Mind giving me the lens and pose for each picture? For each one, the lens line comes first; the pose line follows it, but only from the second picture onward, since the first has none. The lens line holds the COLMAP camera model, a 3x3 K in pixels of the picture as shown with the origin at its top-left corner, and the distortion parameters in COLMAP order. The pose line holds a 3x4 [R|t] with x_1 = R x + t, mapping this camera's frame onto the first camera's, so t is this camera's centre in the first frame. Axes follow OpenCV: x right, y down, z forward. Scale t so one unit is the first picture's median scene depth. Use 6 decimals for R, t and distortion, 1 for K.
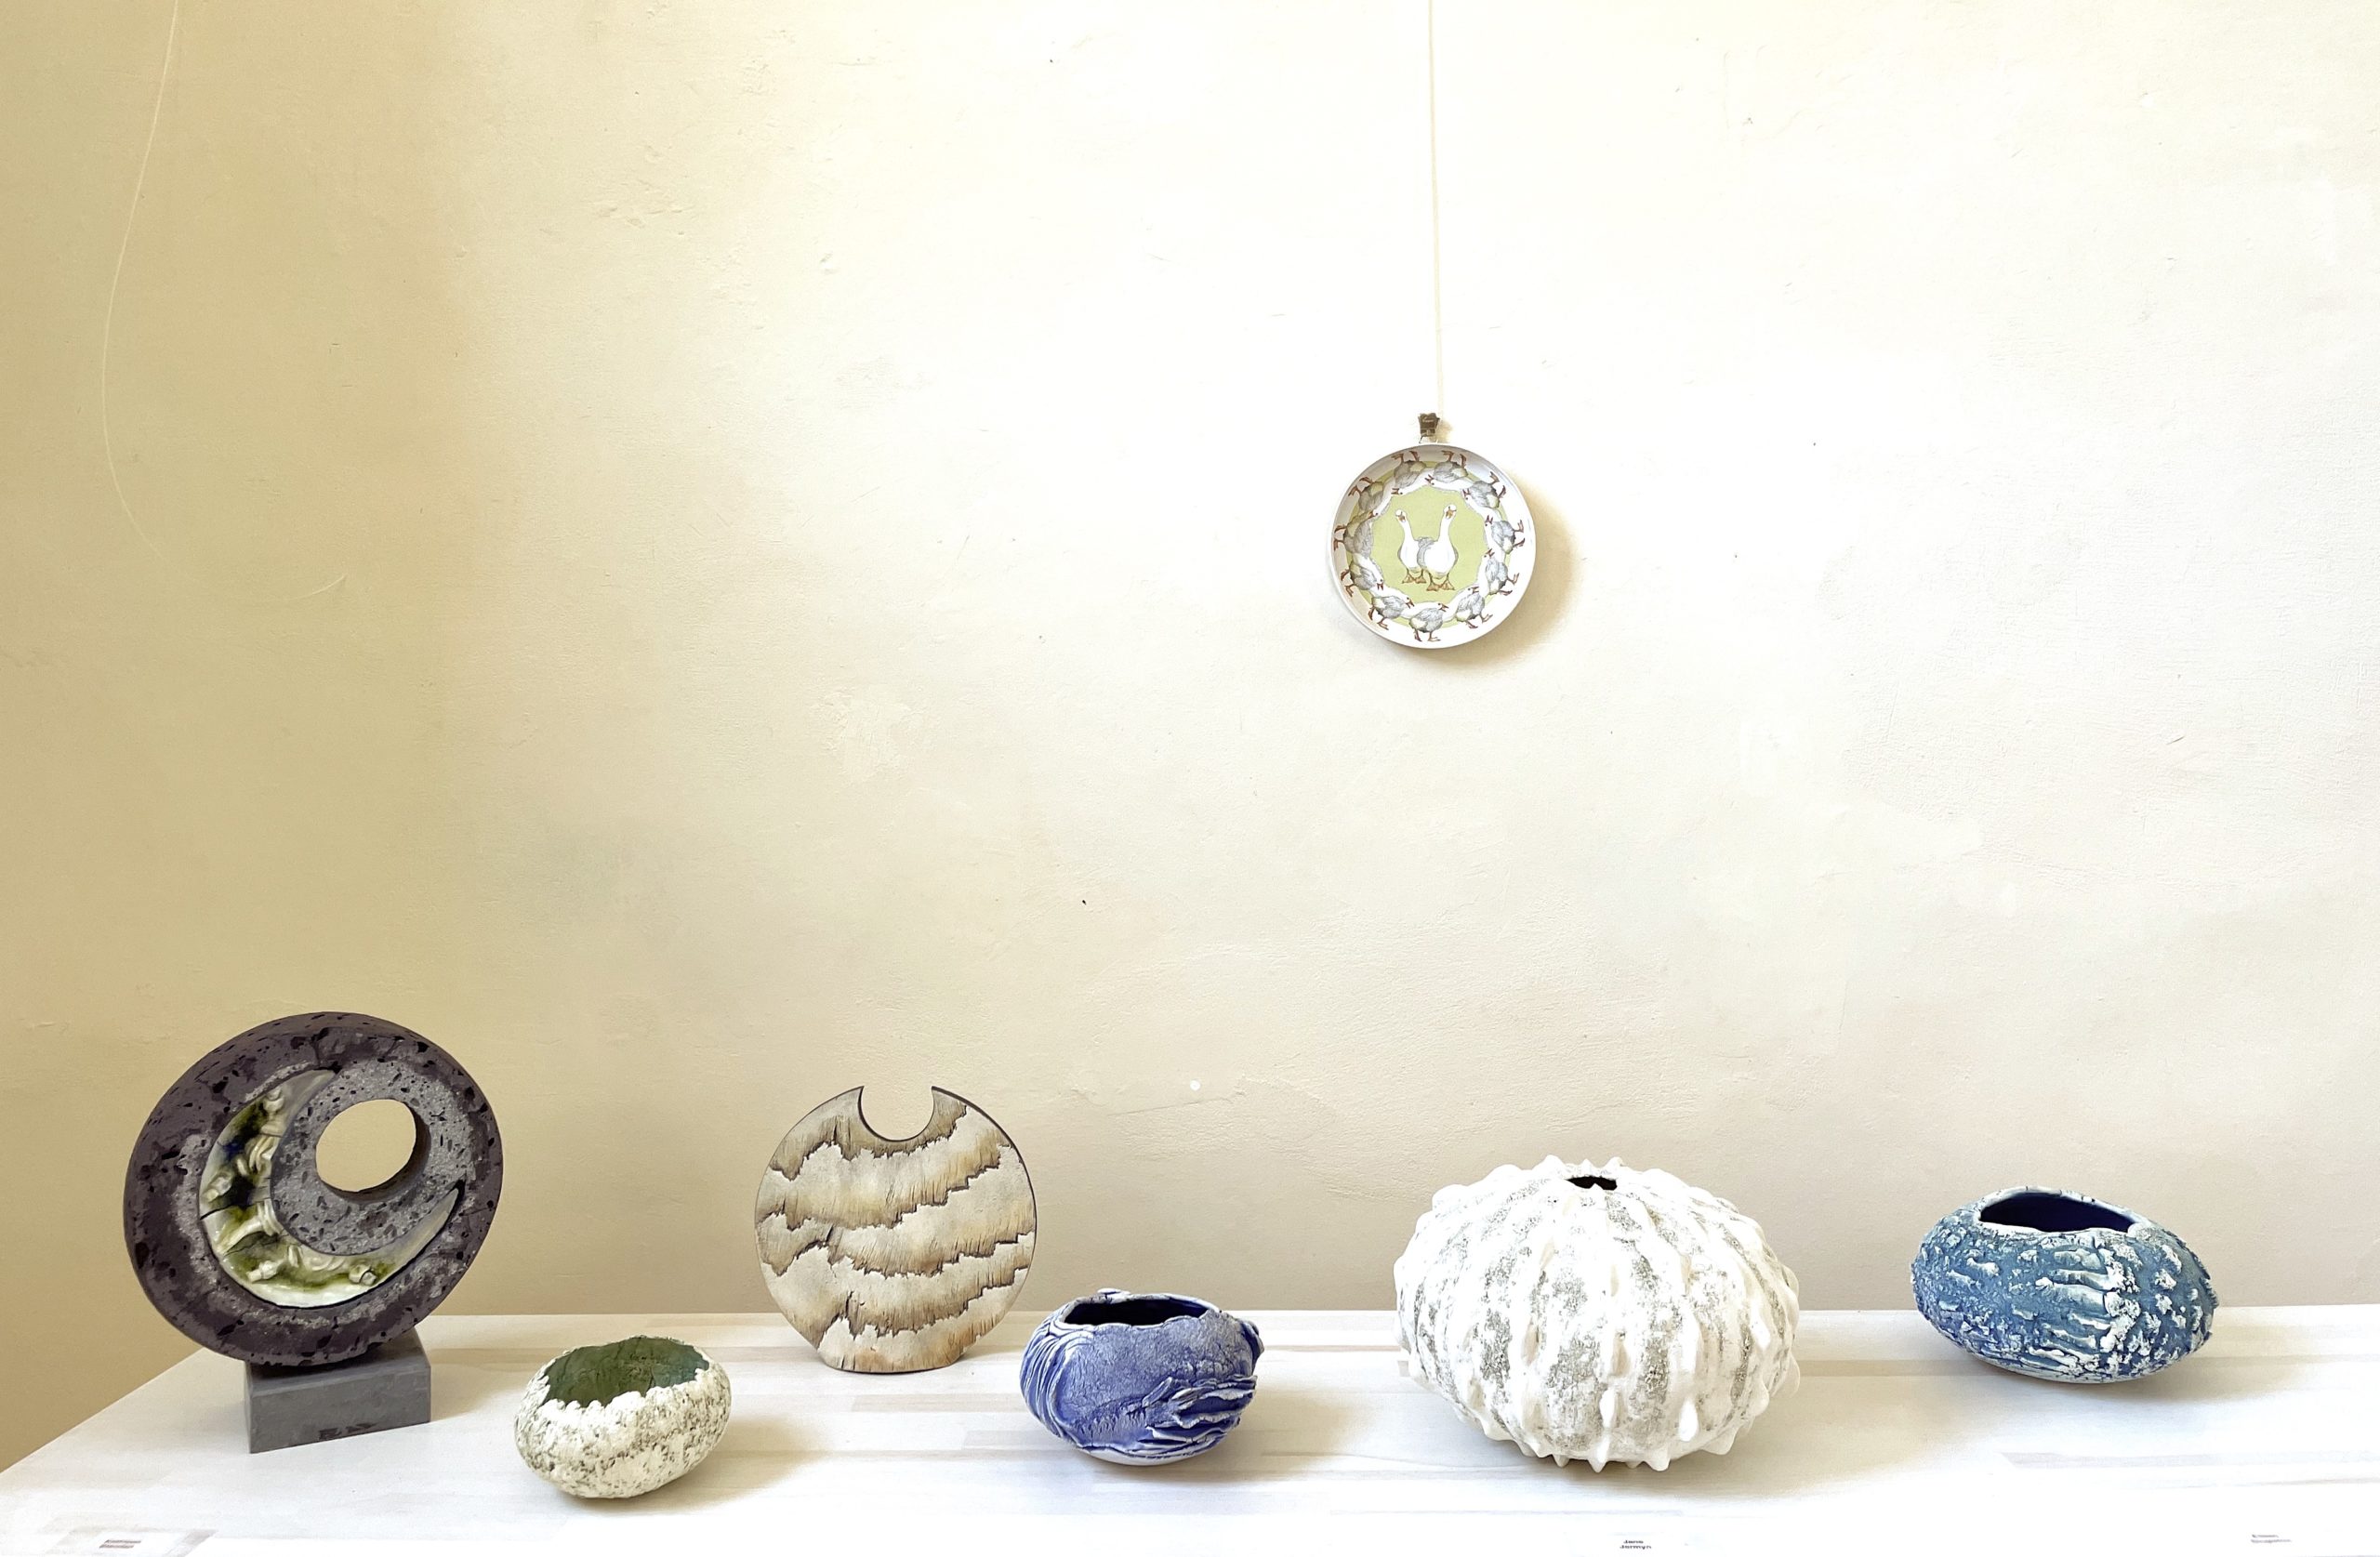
lens RADIAL K [[1795.8, 0, 1189.3], [0, 1795.8, 691.4], [0, 0, 1]] dist [0.101190, -0.128416]
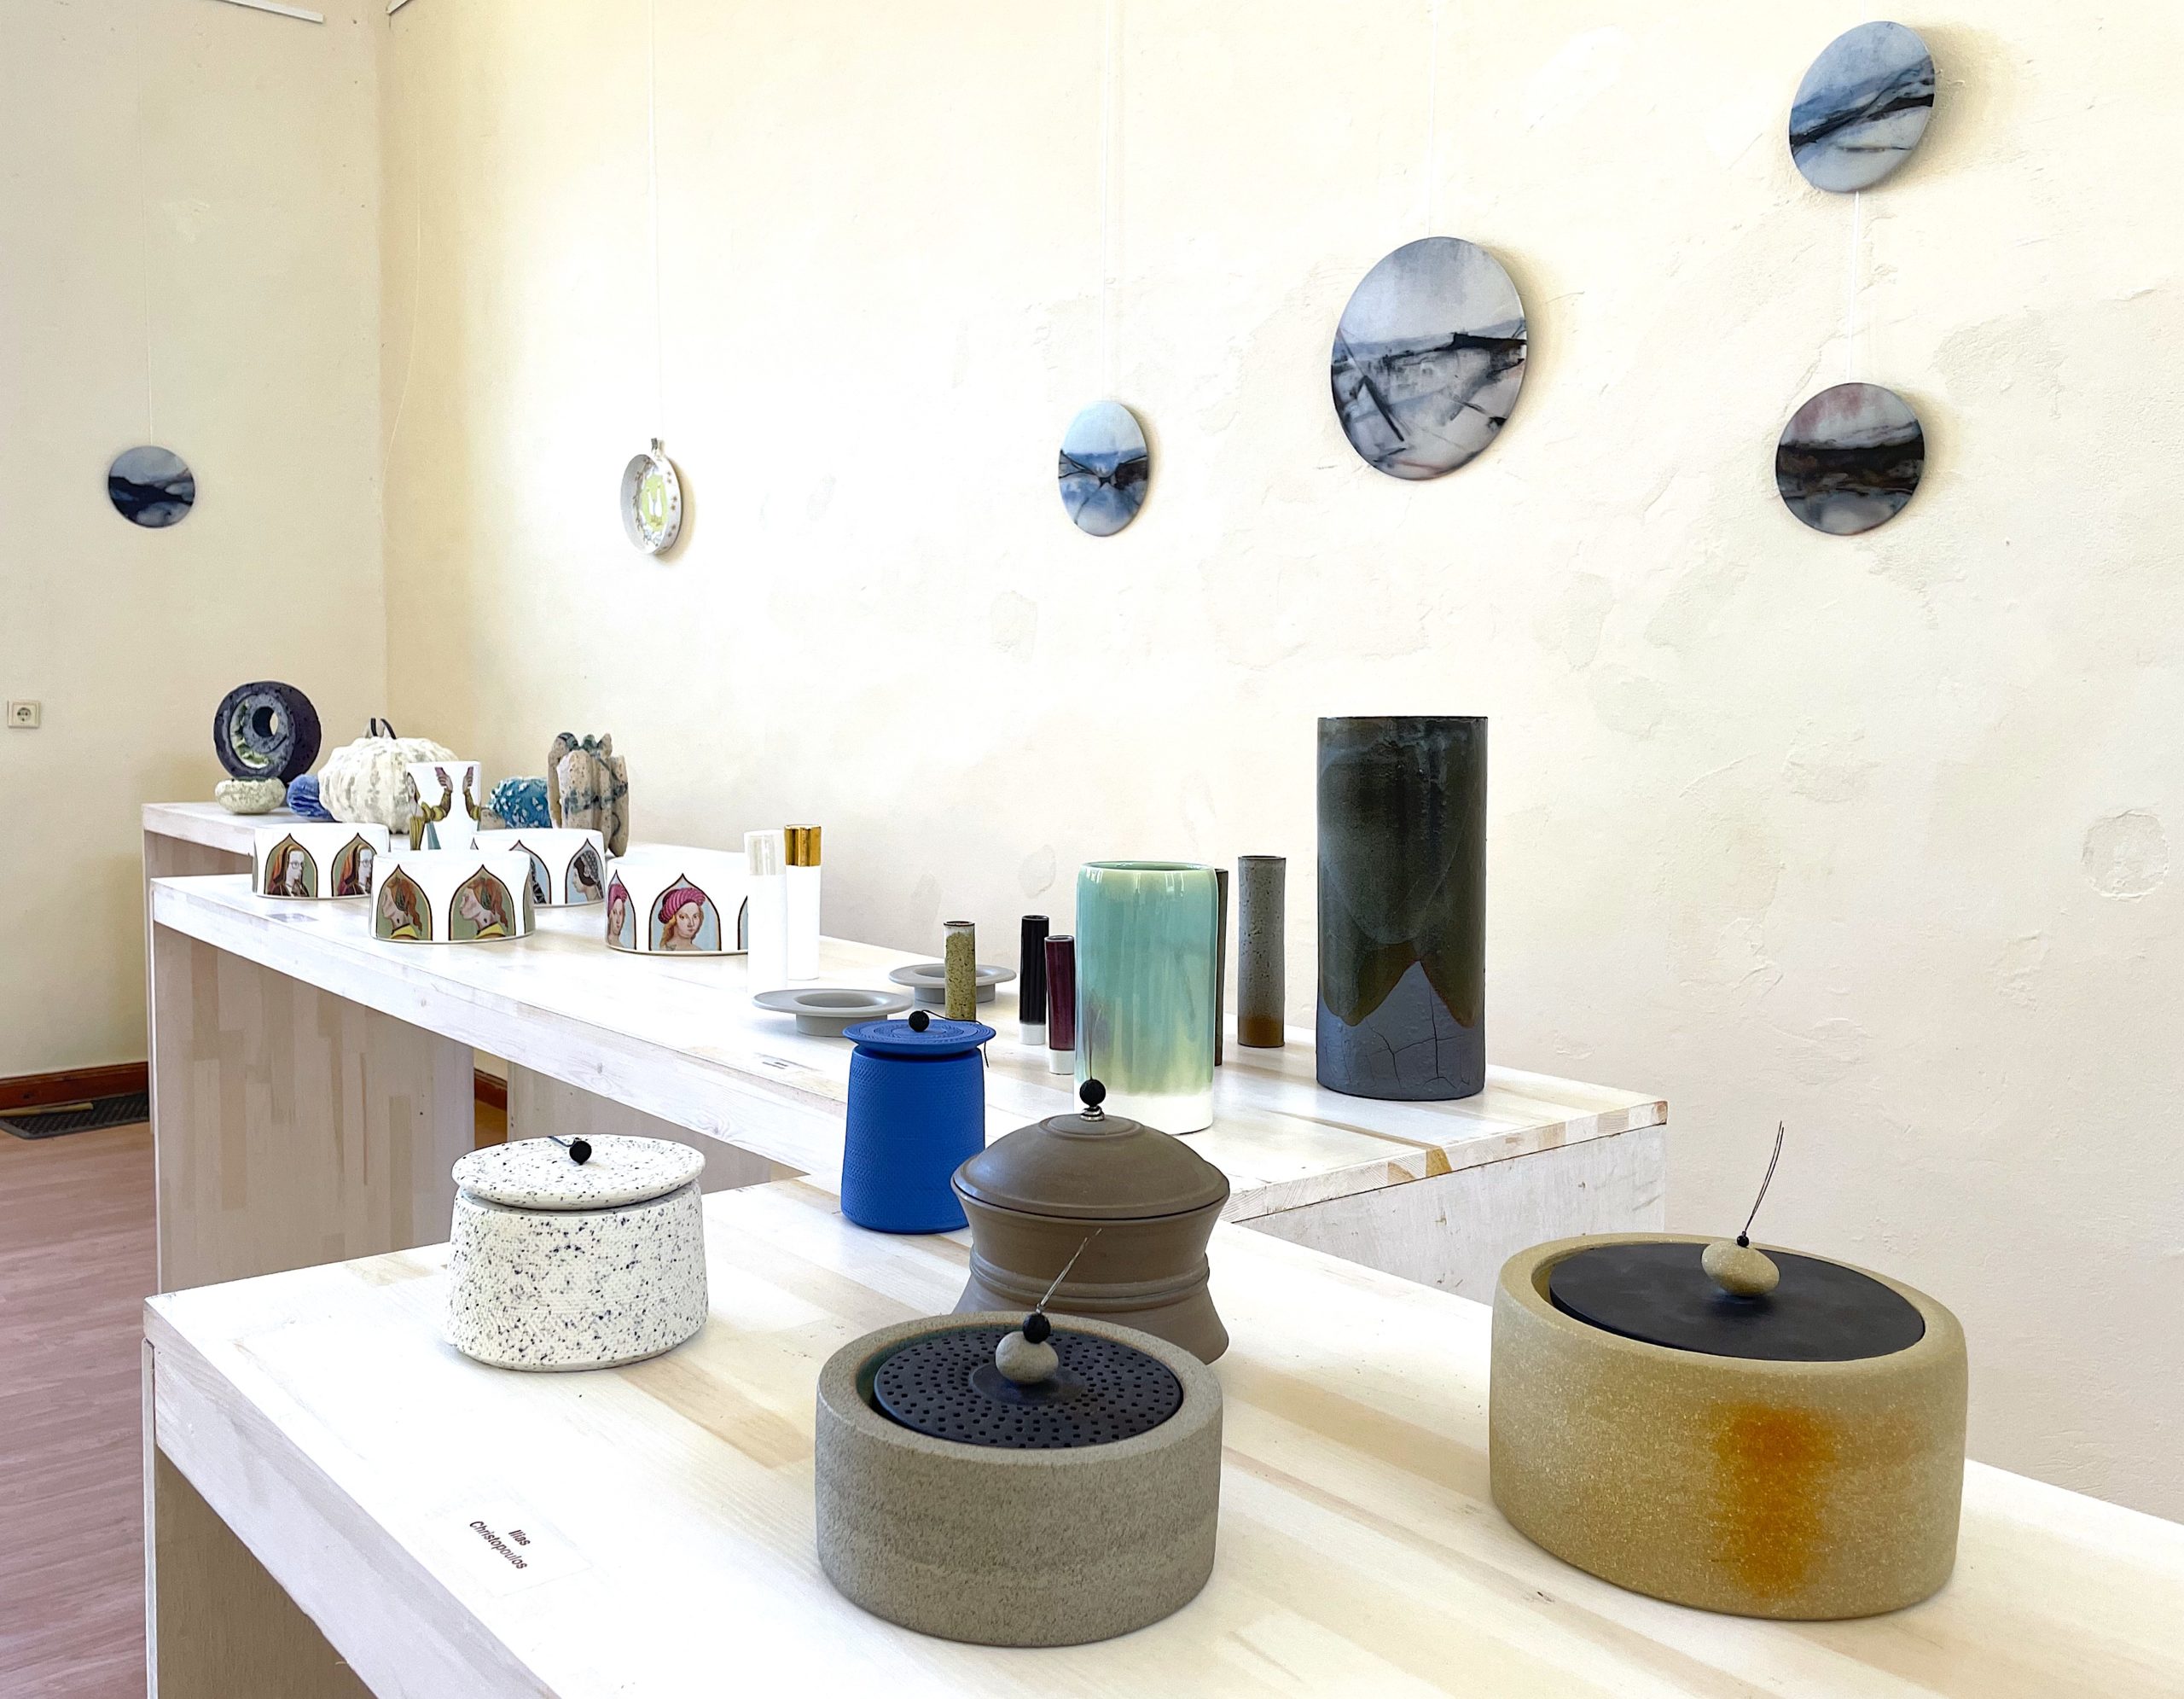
lens RADIAL K [[1801.2, 0, 1004.0], [0, 1801.2, 843.4], [0, 0, 1]] dist [0.101658, -0.136225]
pose [[0.641014, 0.076424, -0.763715, 2.606125], [-0.009246, 0.995727, 0.091881, 0.145449], [0.767473, -0.051836, 0.638982, -0.050073]]
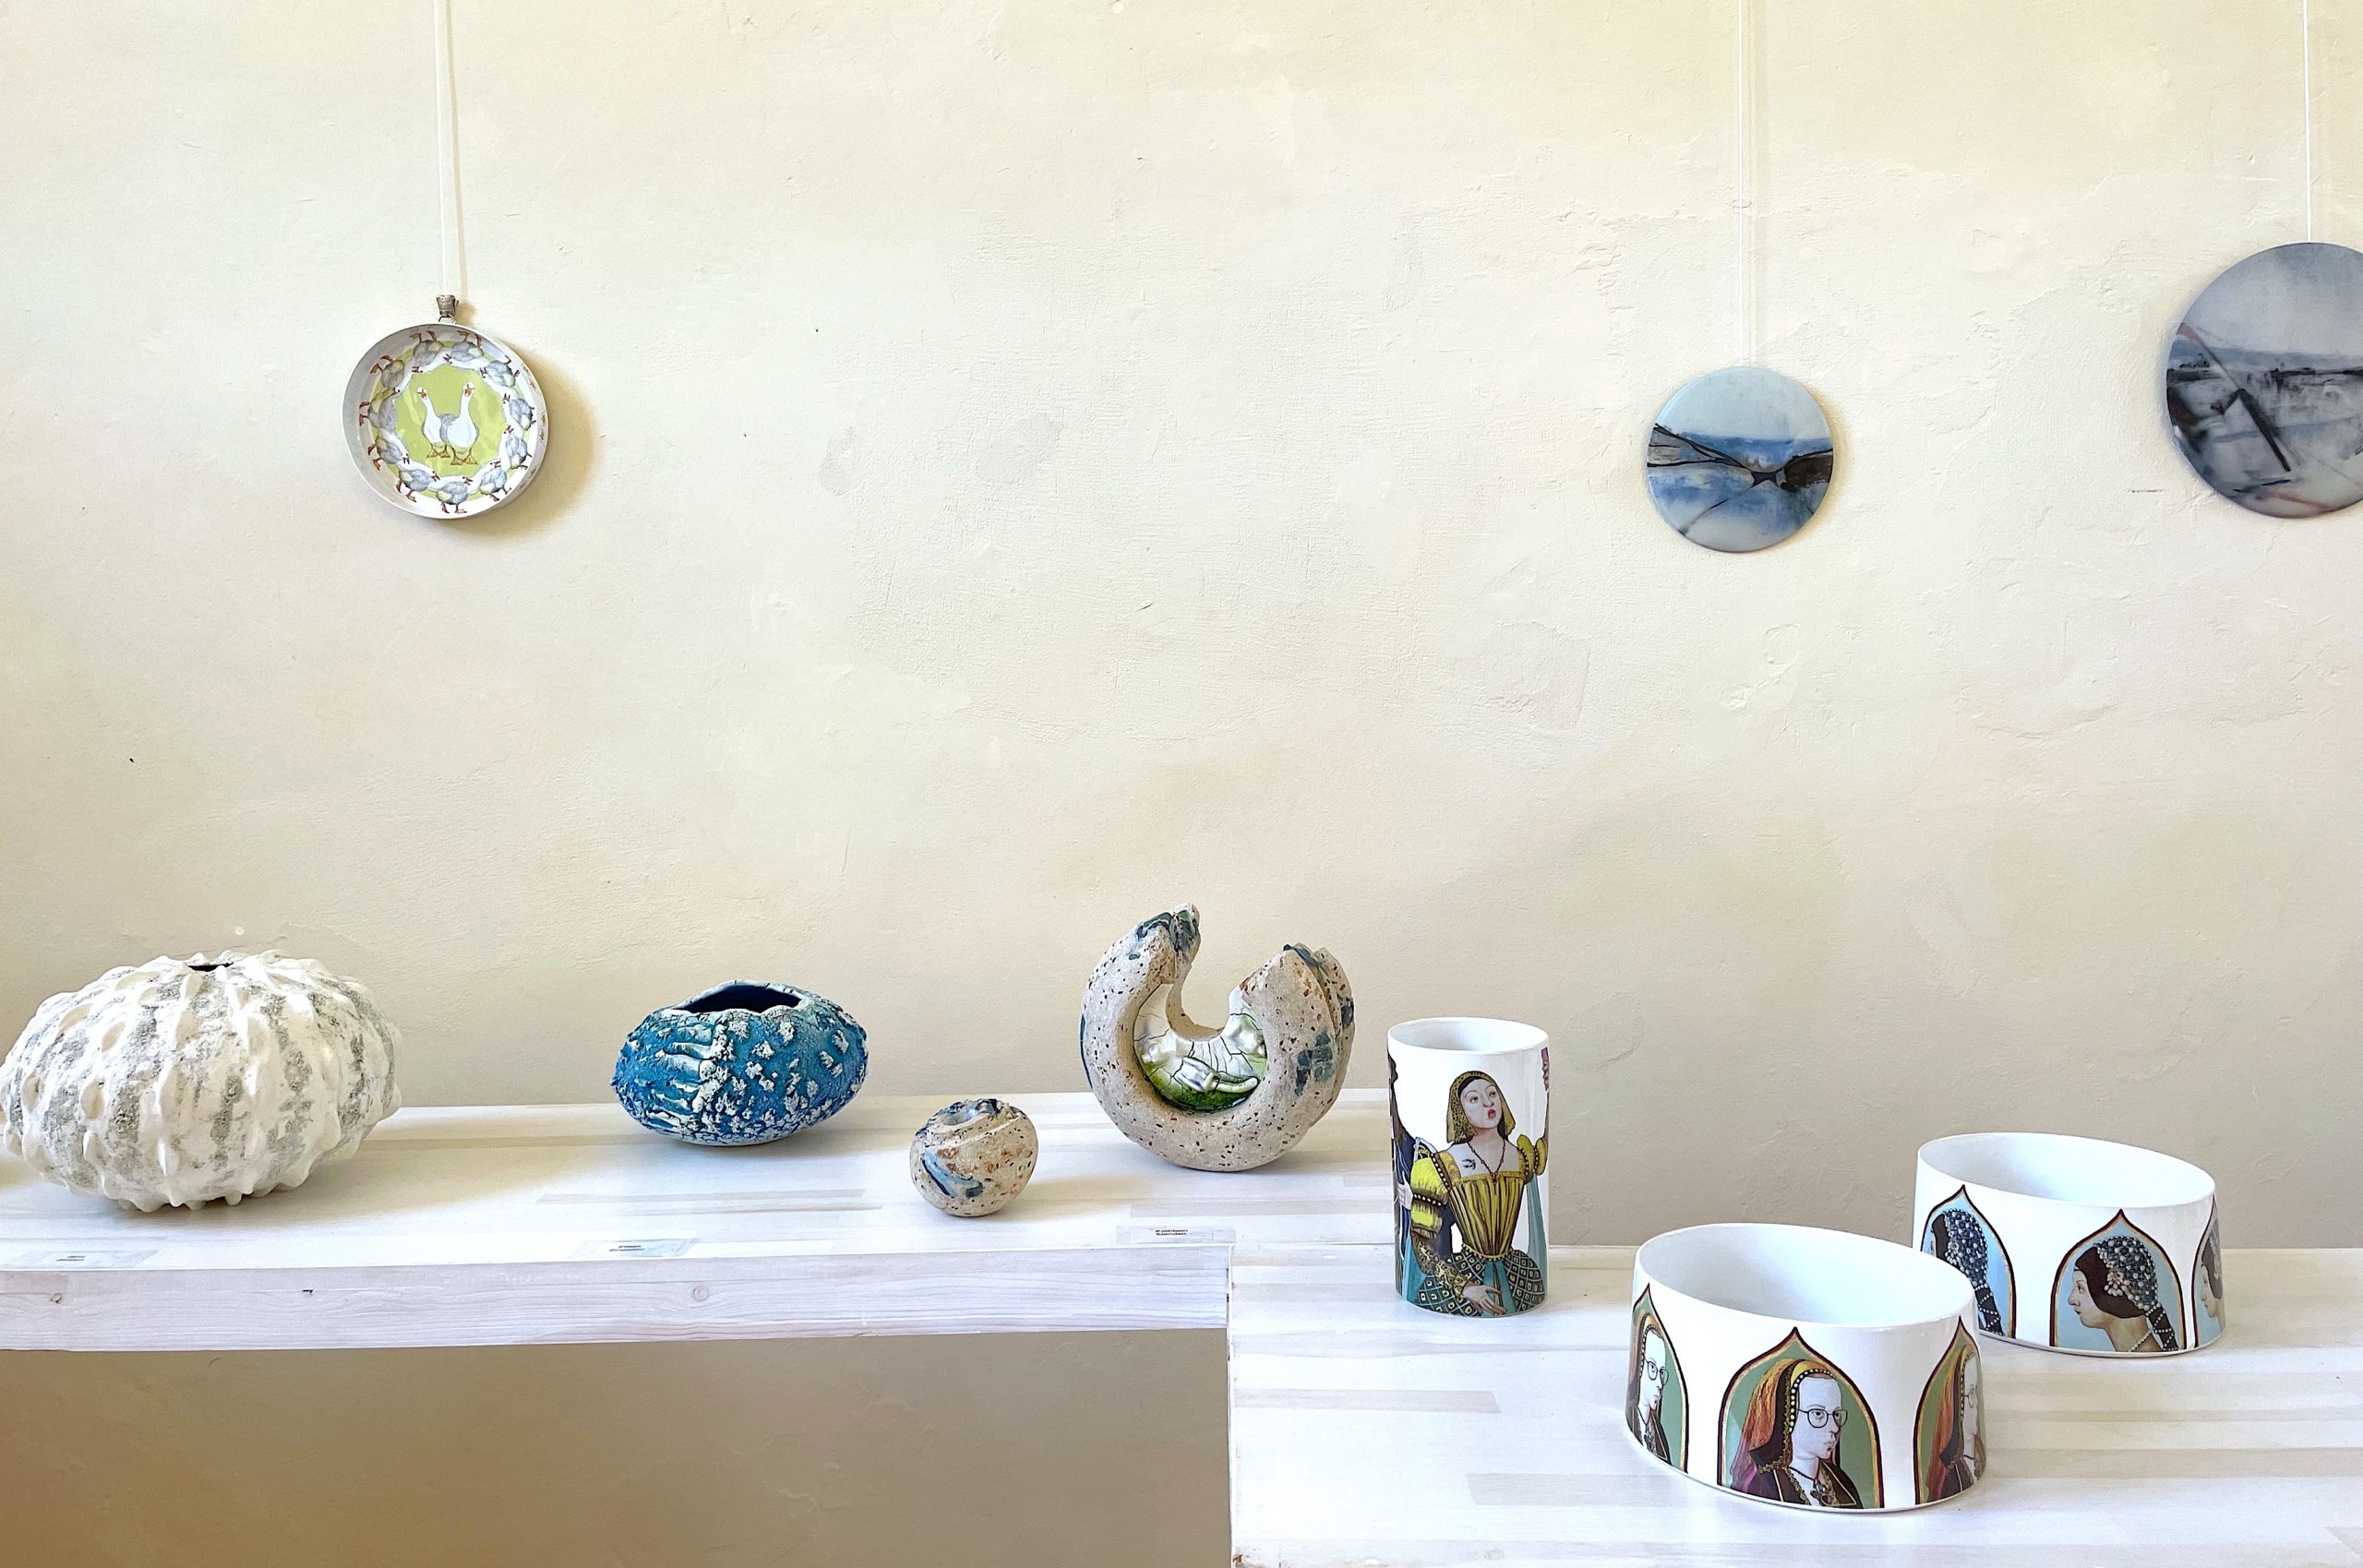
lens RADIAL K [[1788.3, 0, 1182.4], [0, 1788.3, 726.5], [0, 0, 1]] dist [0.095772, -0.123517]
pose [[0.999931, -0.000376, 0.011717, 0.715664], [-0.000108, 0.999147, 0.041299, 0.069833], [-0.011723, -0.041298, 0.999078, -0.096809]]
